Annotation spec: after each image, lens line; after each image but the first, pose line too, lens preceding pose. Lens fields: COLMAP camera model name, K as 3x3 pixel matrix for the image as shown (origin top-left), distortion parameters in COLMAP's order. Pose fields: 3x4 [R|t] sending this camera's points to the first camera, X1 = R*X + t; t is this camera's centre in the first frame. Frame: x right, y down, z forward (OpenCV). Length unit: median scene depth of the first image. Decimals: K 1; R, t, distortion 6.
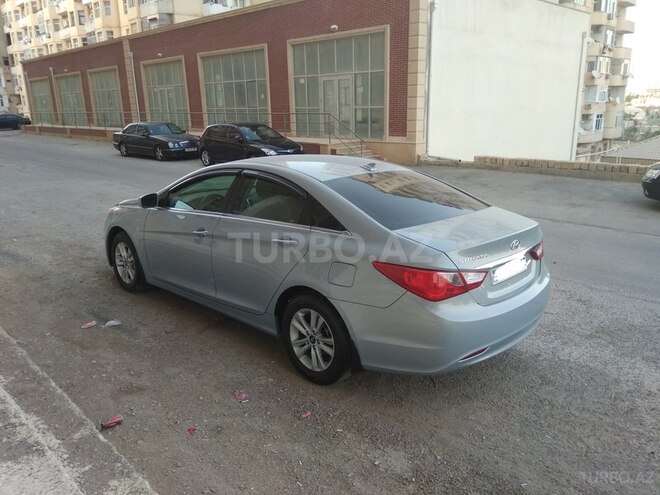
lens RADIAL K [[511.4, 0, 328.6], [0, 511.4, 251.0], [0, 0, 1]] dist [0.048964, -0.086425]
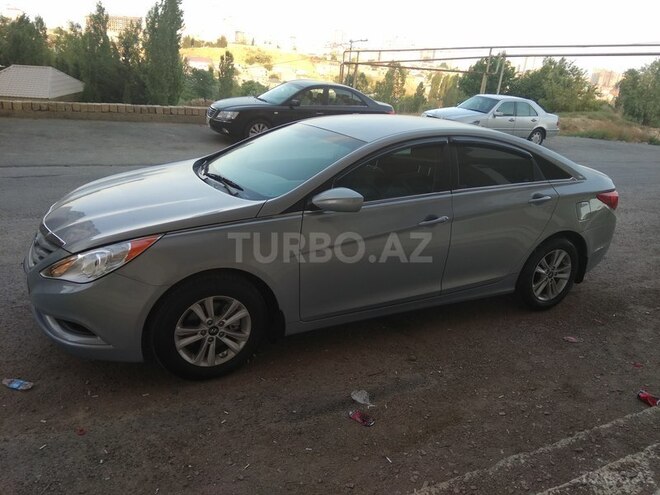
lens RADIAL K [[511.4, 0, 327.2], [0, 511.4, 249.7], [0, 0, 1]] dist [0.048964, -0.086425]
pose [[0.317812, -0.283125, 0.904895, -0.223715], [0.172411, 0.955722, 0.238474, -0.045725], [-0.932346, 0.080224, 0.352554, 0.186360]]
